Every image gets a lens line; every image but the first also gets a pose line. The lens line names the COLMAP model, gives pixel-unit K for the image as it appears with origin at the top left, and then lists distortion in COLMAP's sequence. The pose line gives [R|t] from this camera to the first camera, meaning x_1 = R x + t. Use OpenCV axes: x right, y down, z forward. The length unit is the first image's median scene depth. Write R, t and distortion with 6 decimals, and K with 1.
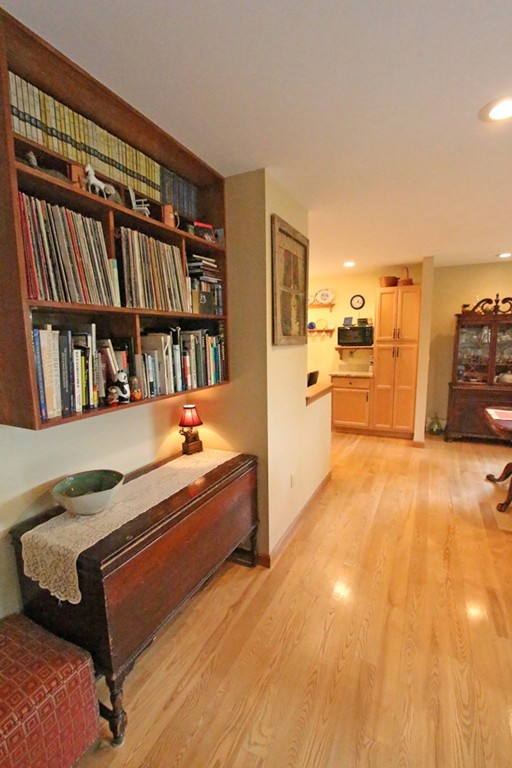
lens RADIAL K [[353.2, 0, 261.5], [0, 353.2, 392.6], [0, 0, 1]] dist [-0.025115, 0.005131]
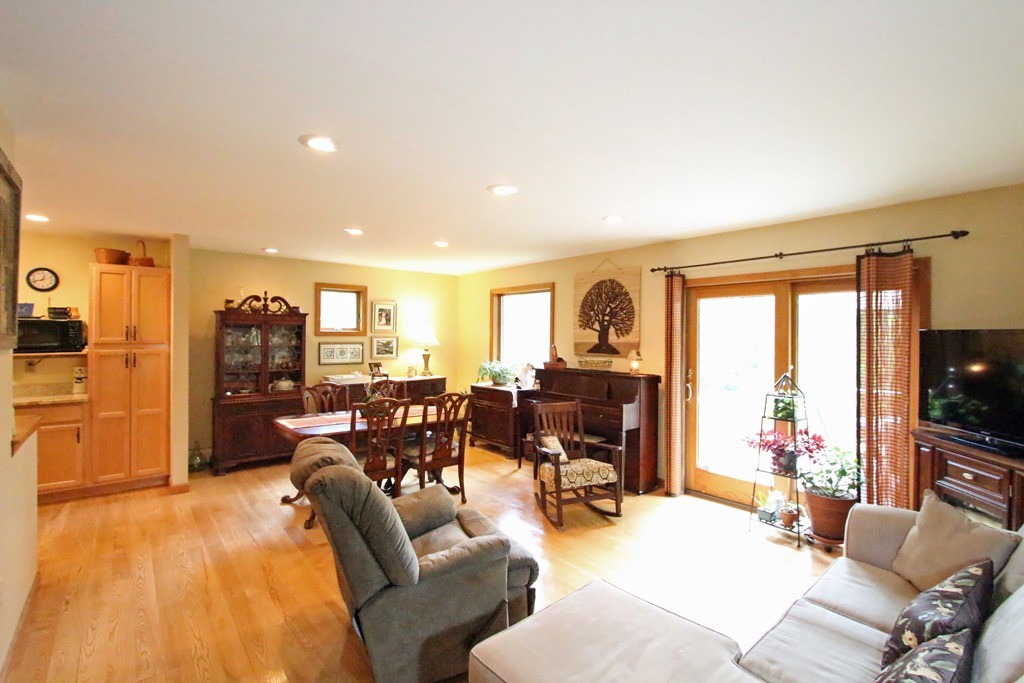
lens RADIAL K [[471.0, 0, 522.0], [0, 471.0, 336.4], [0, 0, 1]] dist [-0.025115, 0.005131]
pose [[0.406338, 0.017383, 0.913558, -0.132946], [0.132213, 0.988178, -0.077609, 0.008064], [-0.904107, 0.152320, 0.399236, -0.041953]]
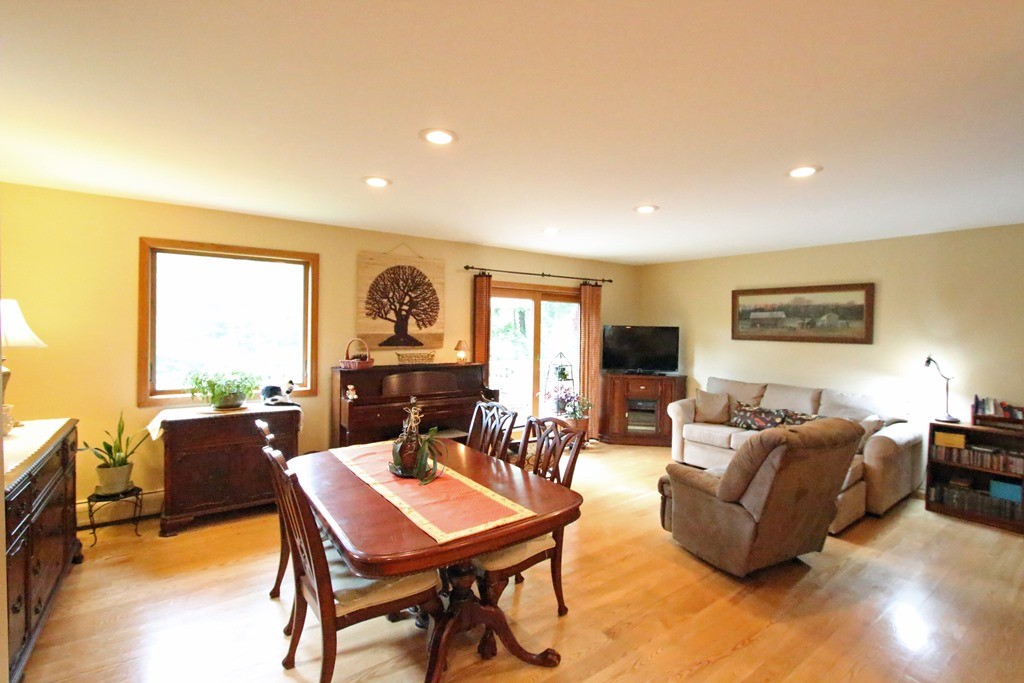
lens RADIAL K [[471.0, 0, 521.1], [0, 471.0, 339.8], [0, 0, 1]] dist [-0.025115, 0.005131]
pose [[-0.882337, -0.009948, 0.470513, 0.252905], [0.074689, 0.984146, 0.160868, -0.169985], [-0.464654, 0.177082, -0.867605, 0.992802]]
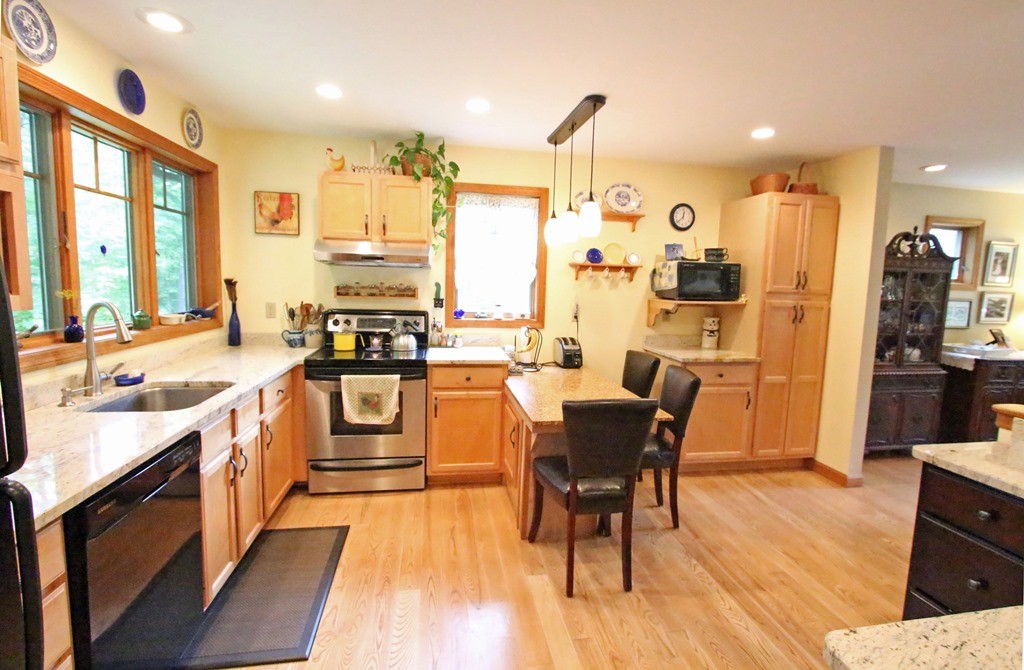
lens RADIAL K [[475.6, 0, 516.9], [0, 475.6, 331.1], [0, 0, 1]] dist [-0.020781, 0.001882]
pose [[0.810746, -0.019468, 0.585075, -0.415080], [0.049427, 0.998155, -0.035278, -0.089143], [-0.583308, 0.057520, 0.810212, 0.696900]]
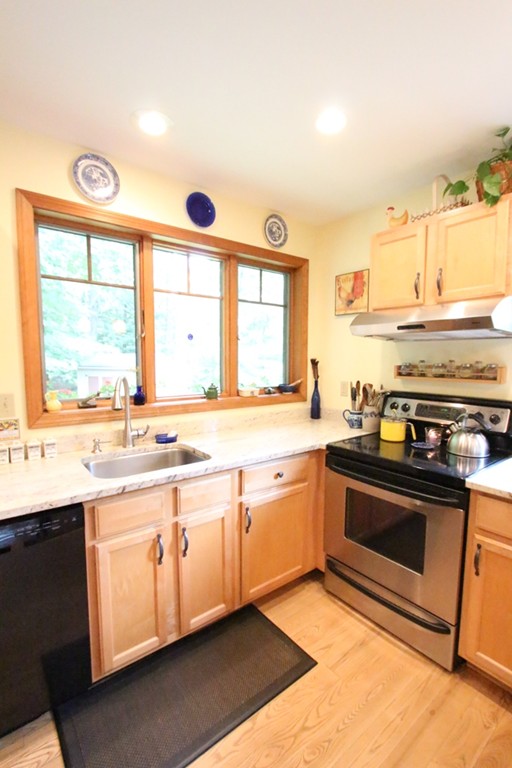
lens RADIAL K [[353.2, 0, 263.3], [0, 353.2, 391.8], [0, 0, 1]] dist [-0.025115, 0.005131]
pose [[0.900931, 0.064496, -0.429142, -0.164382], [-0.090653, 0.995048, -0.040769, -0.126947], [0.424388, 0.075633, 0.902316, 0.950986]]
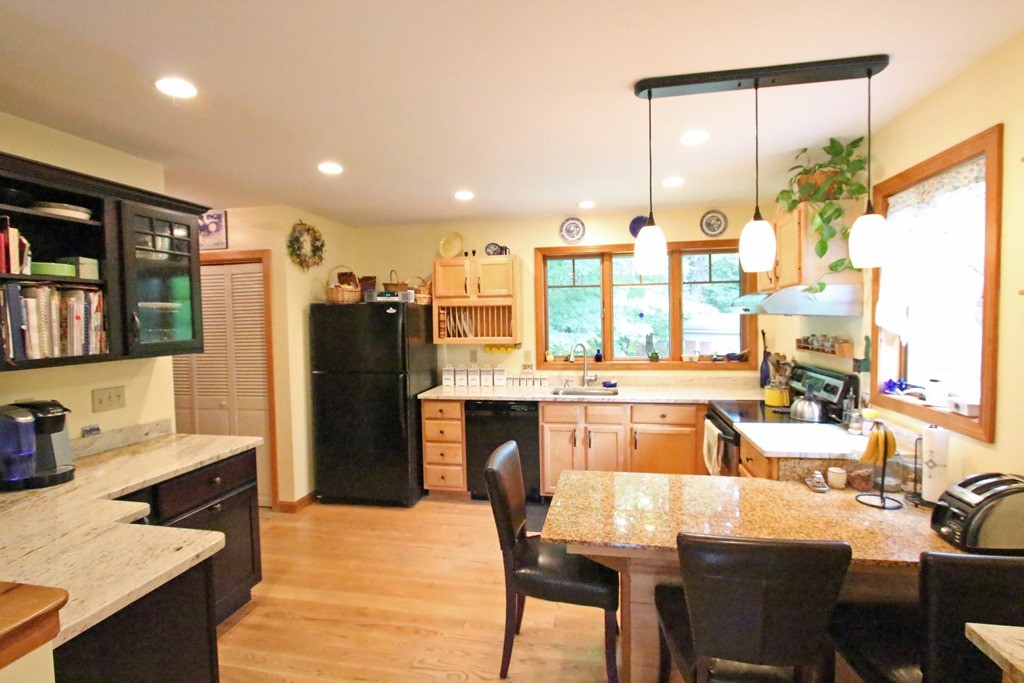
lens RADIAL K [[471.0, 0, 521.9], [0, 471.0, 336.3], [0, 0, 1]] dist [-0.025115, 0.005131]
pose [[0.257667, 0.050250, -0.964926, 0.347767], [-0.141536, 0.989838, 0.013753, -0.155180], [0.955811, 0.133028, 0.262161, 0.897261]]
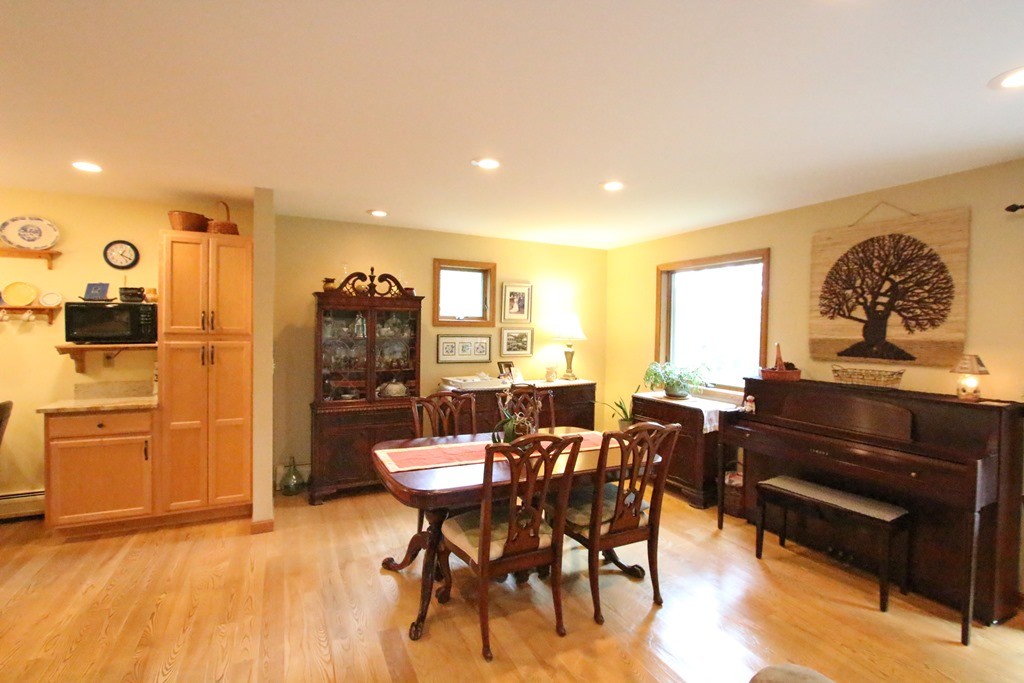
lens RADIAL K [[471.0, 0, 521.1], [0, 471.0, 336.2], [0, 0, 1]] dist [-0.025115, 0.005131]
pose [[0.610802, 0.011434, 0.791701, 0.123218], [0.101629, 0.990493, -0.092712, -0.033434], [-0.785234, 0.137089, 0.603833, 0.224489]]
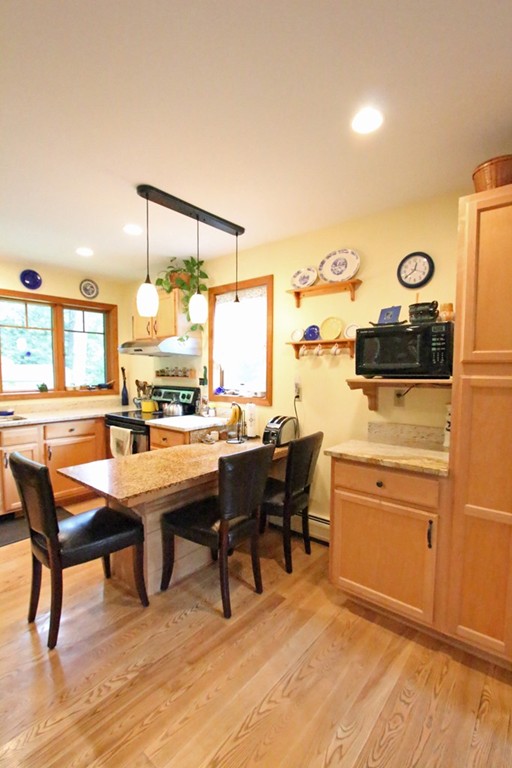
lens RADIAL K [[353.2, 0, 263.2], [0, 353.2, 391.5], [0, 0, 1]] dist [-0.025115, 0.005131]
pose [[0.971040, 0.035654, -0.236242, 0.244902], [-0.057663, 0.994545, -0.086918, -0.089760], [0.231854, 0.098024, 0.967799, 0.704101]]
